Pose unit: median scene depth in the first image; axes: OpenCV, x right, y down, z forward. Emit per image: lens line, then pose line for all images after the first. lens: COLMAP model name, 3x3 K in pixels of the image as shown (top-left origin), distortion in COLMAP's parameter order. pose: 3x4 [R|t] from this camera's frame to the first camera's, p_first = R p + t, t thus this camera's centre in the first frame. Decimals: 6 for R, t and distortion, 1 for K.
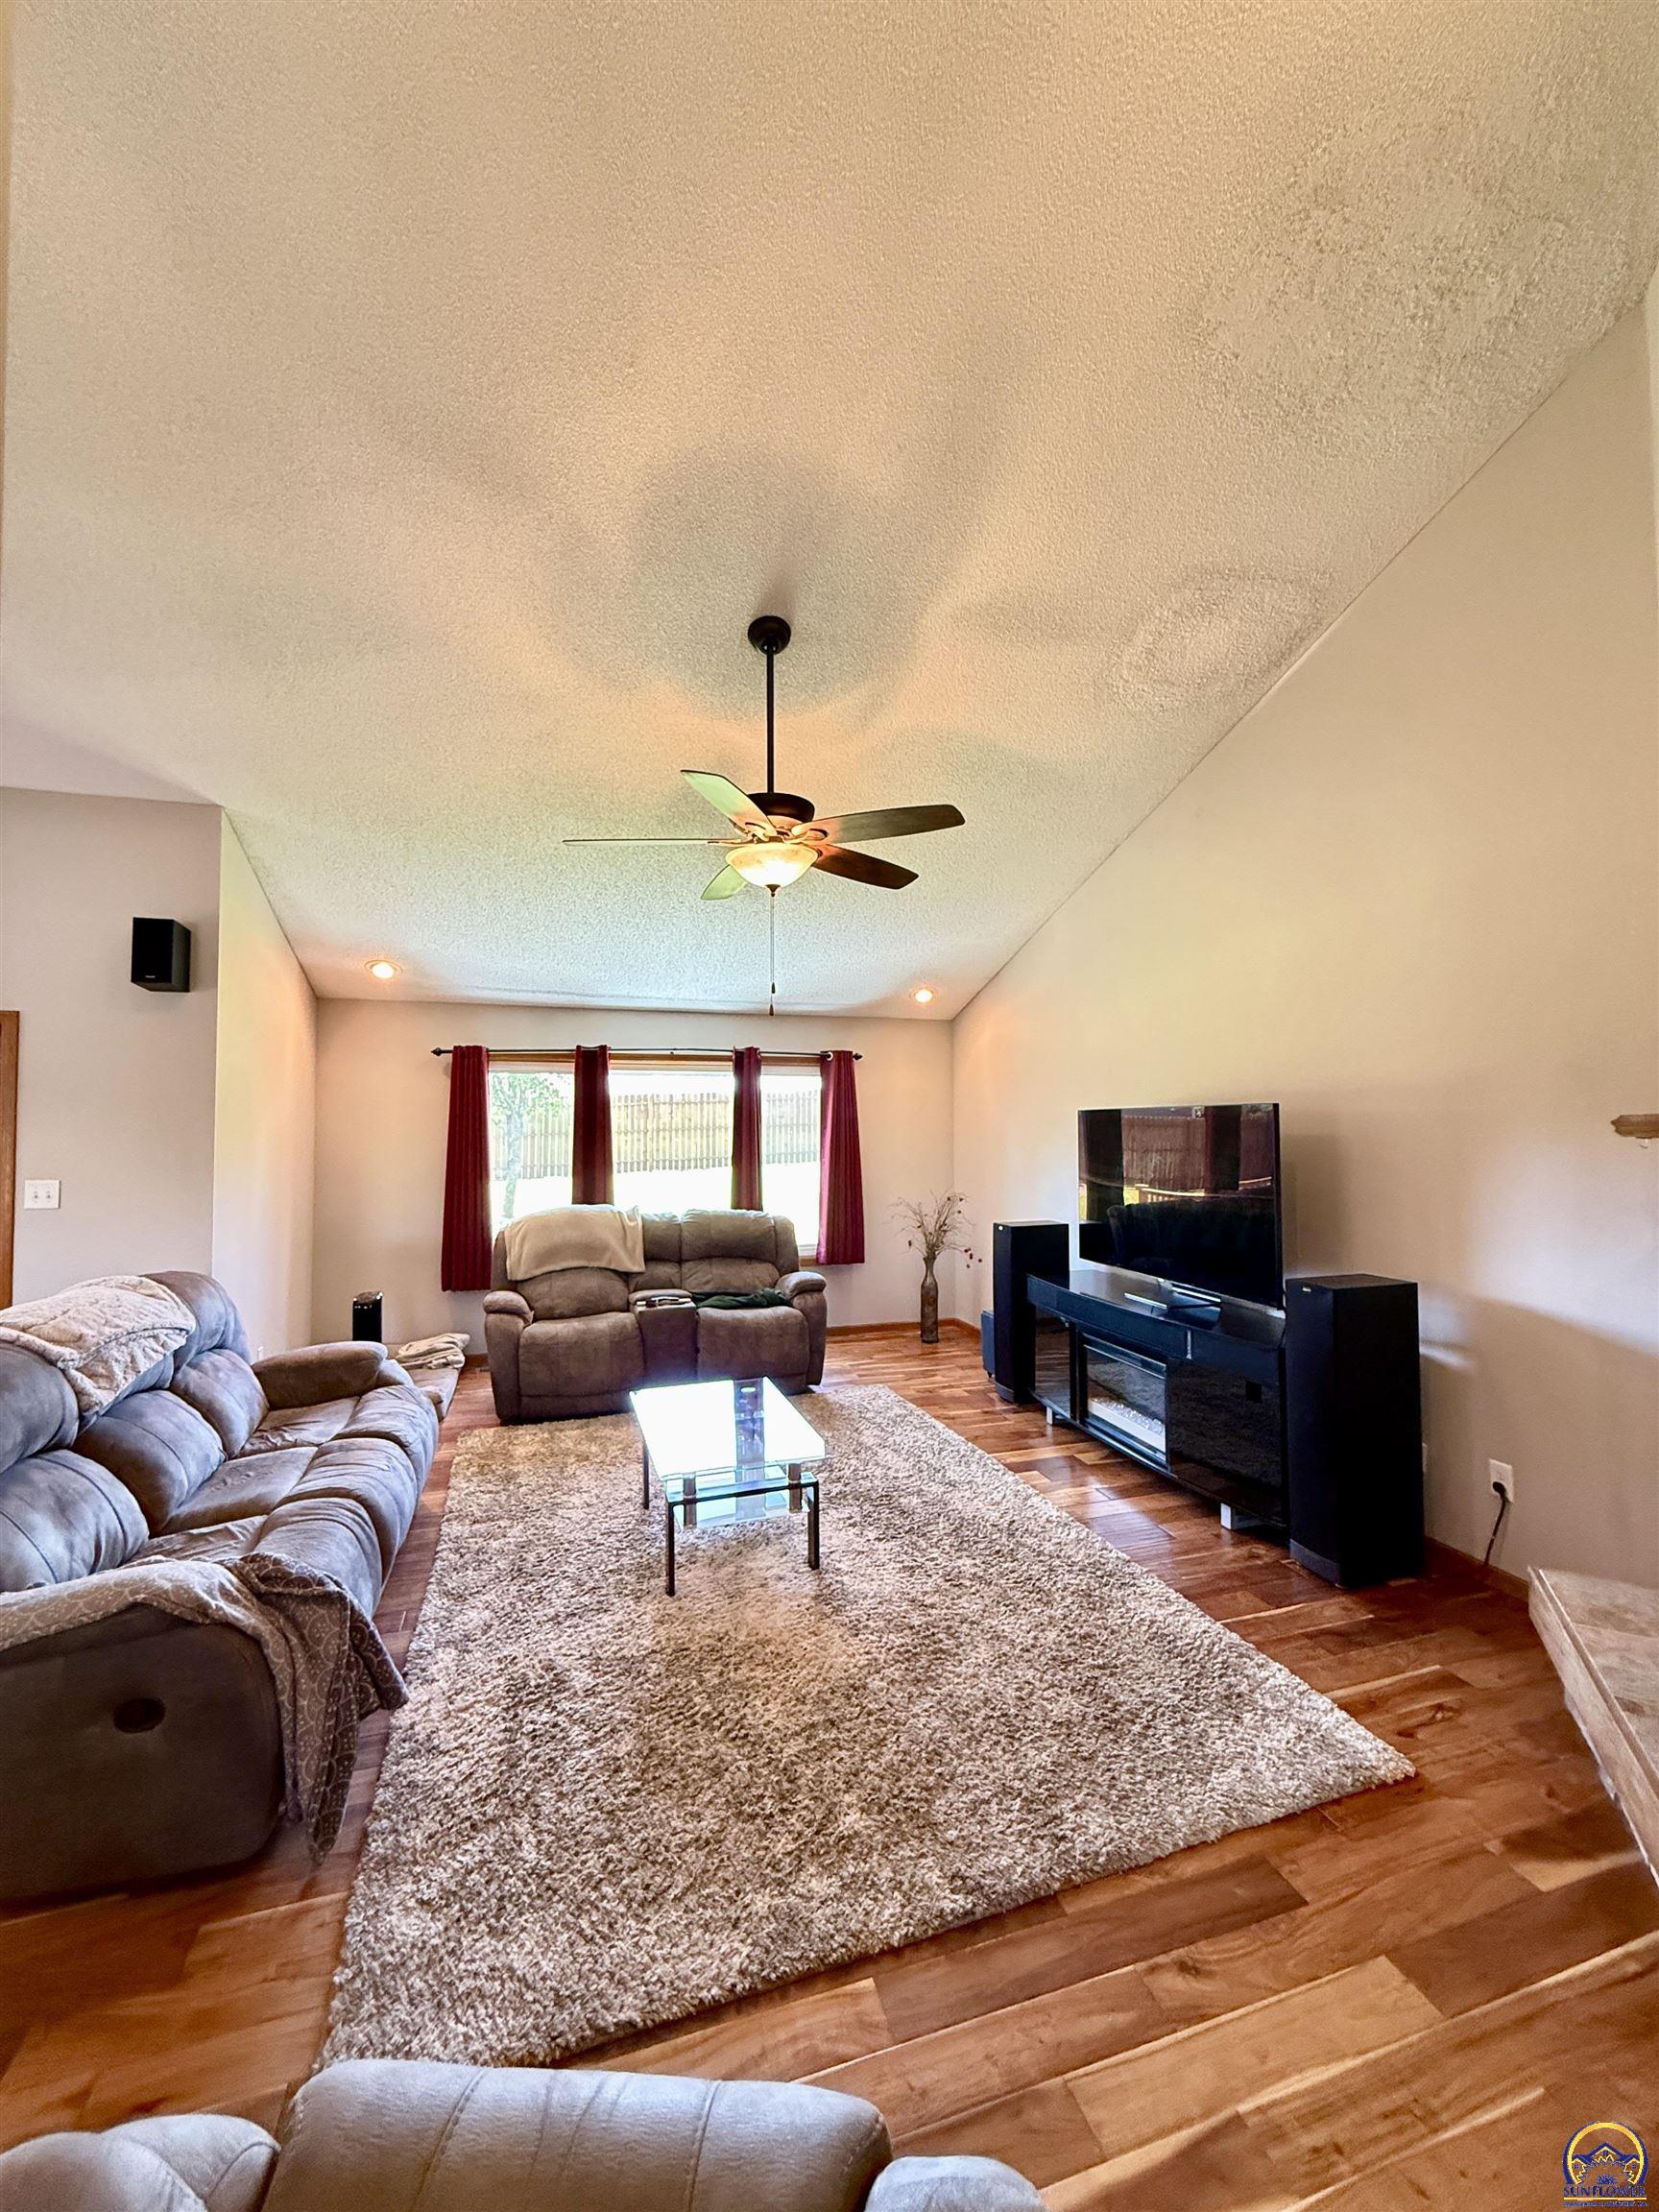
lens RADIAL K [[882.9, 0, 827.0], [0, 882.9, 1101.4], [0, 0, 1]] dist [0.001213, 0.000617]
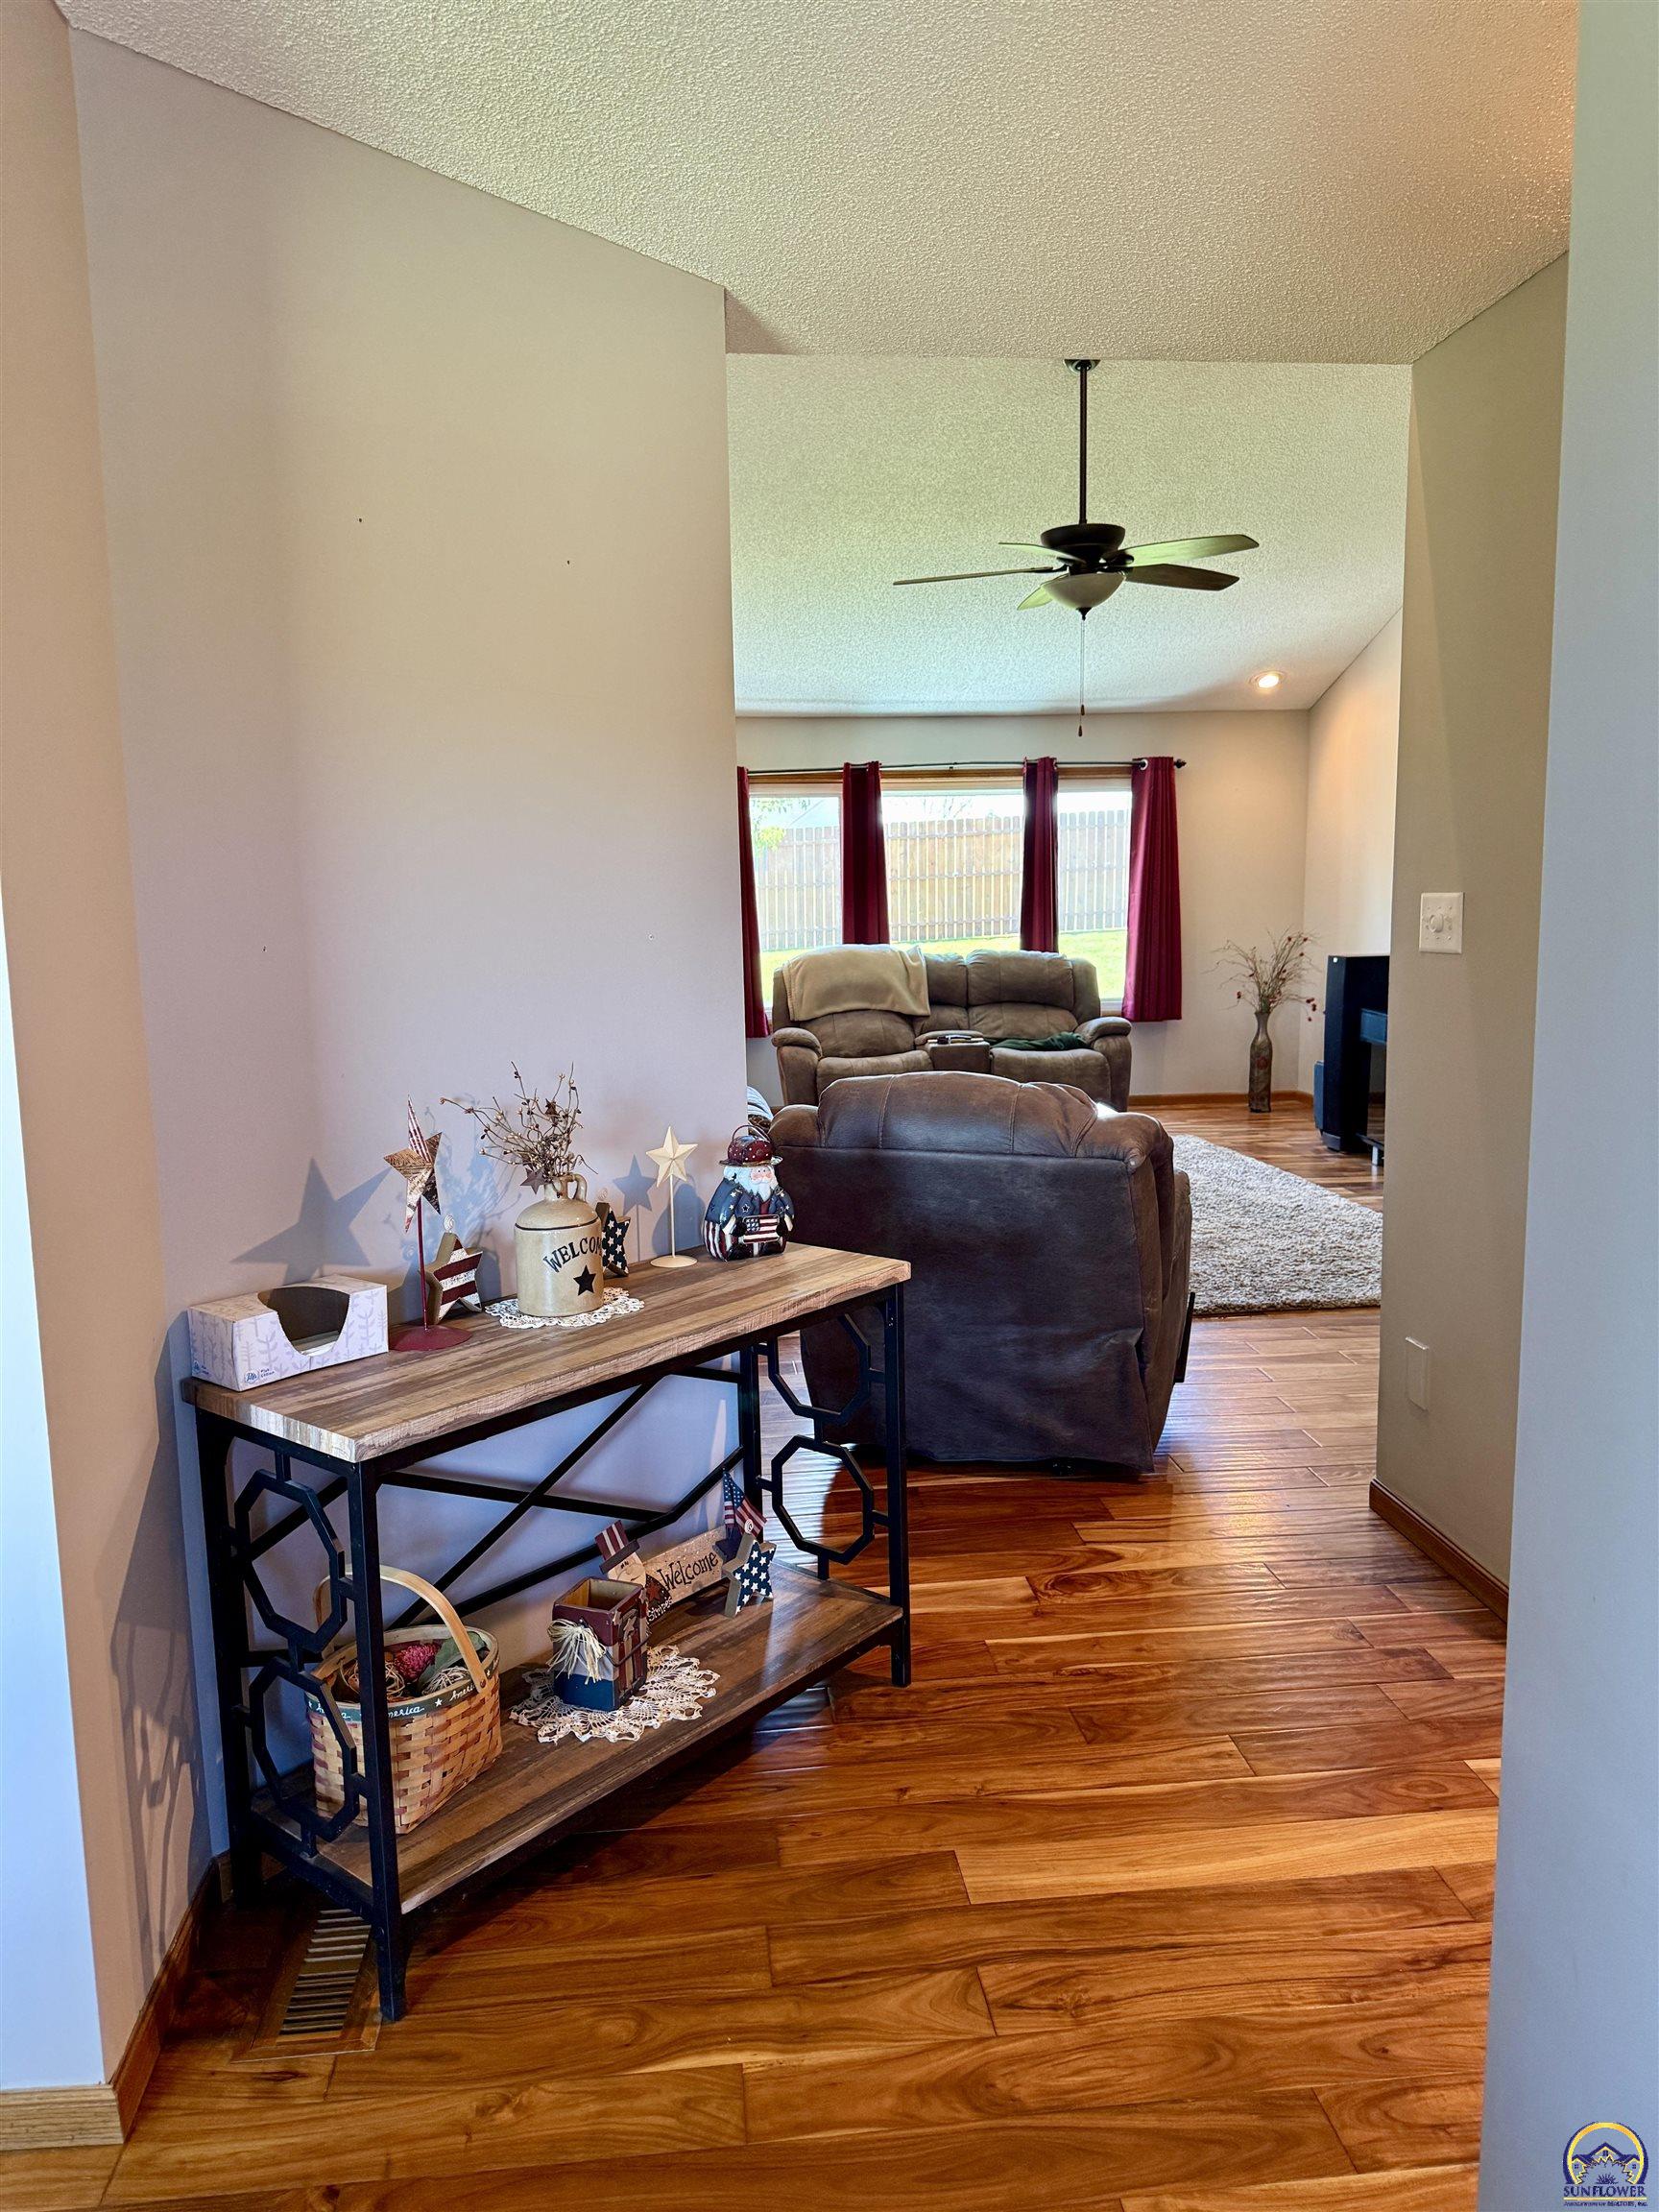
lens RADIAL K [[1539.5, 0, 803.3], [0, 1539.5, 1141.8], [0, 0, 1]] dist [0.024653, -0.008923]
pose [[0.975774, 0.020105, -0.217857, 0.016597], [0.022106, 0.981613, 0.189599, 0.015656], [0.217663, -0.189822, 0.957387, -0.592325]]
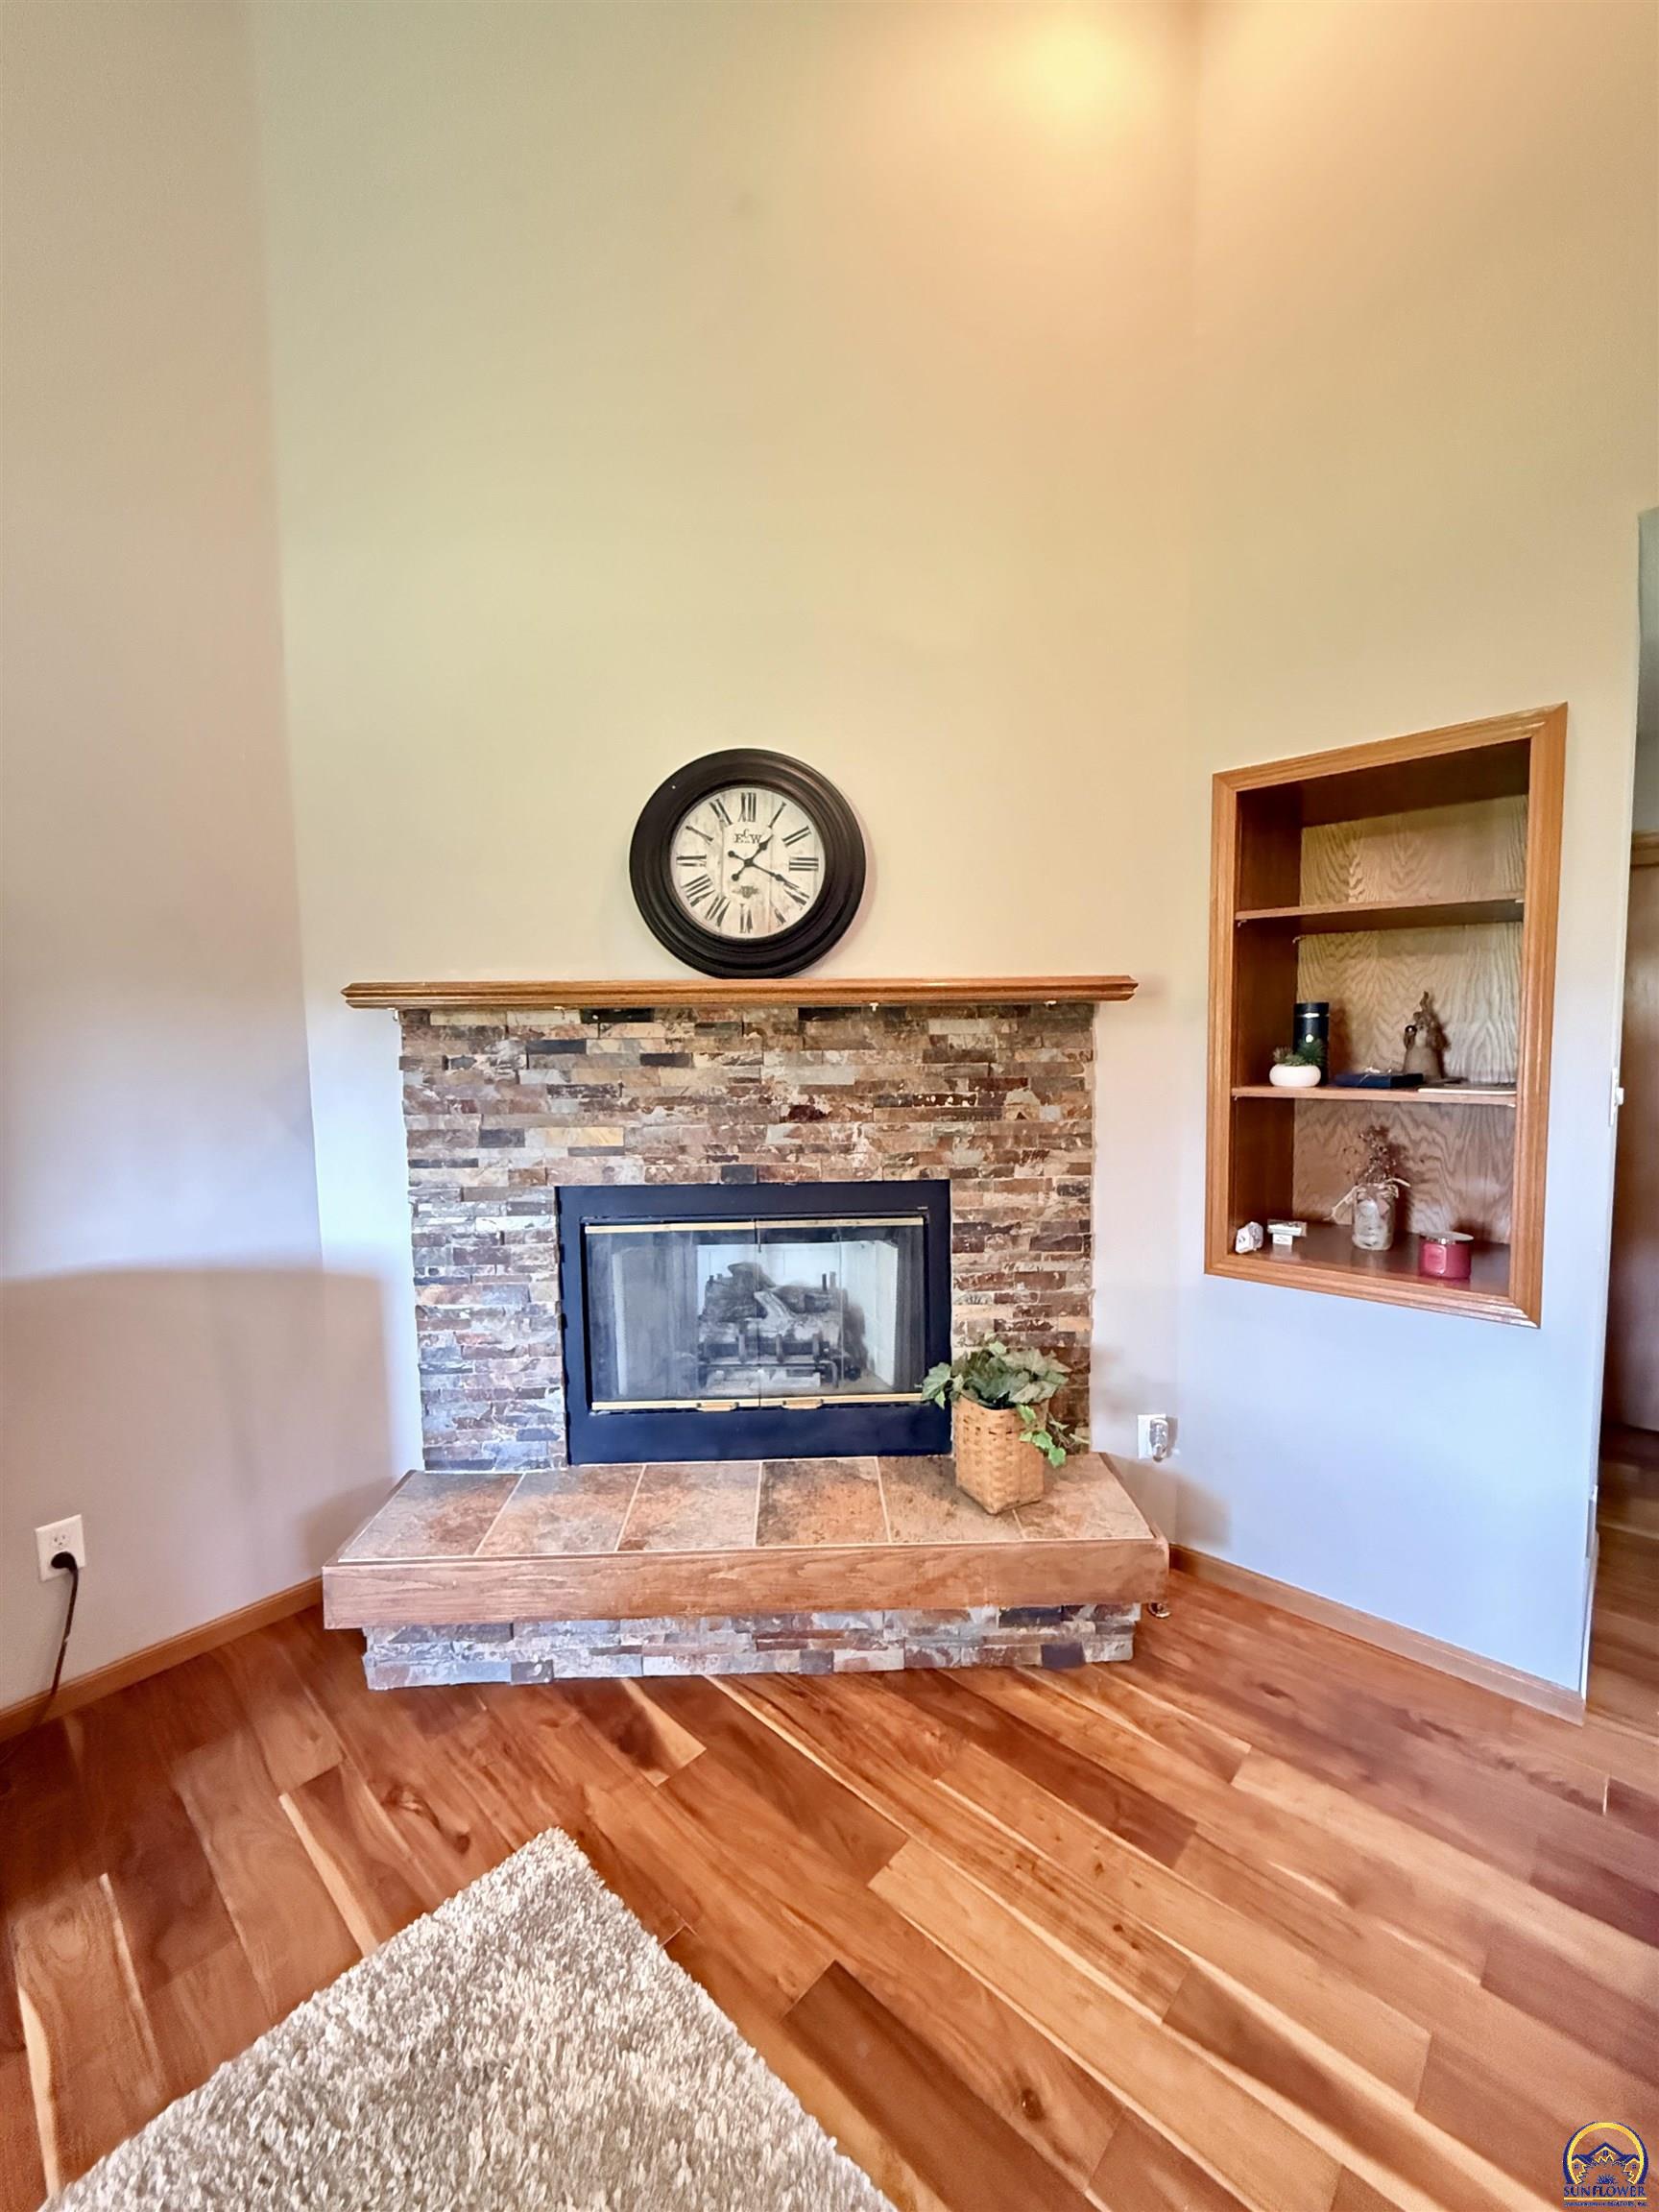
lens RADIAL K [[882.9, 0, 829.6], [0, 882.9, 1097.7], [0, 0, 1]] dist [0.001213, 0.000617]
pose [[-0.497281, -0.057384, 0.865690, -0.030338], [-0.014965, 0.998229, 0.057573, 0.030442], [-0.867460, 0.015675, -0.497259, 0.457208]]
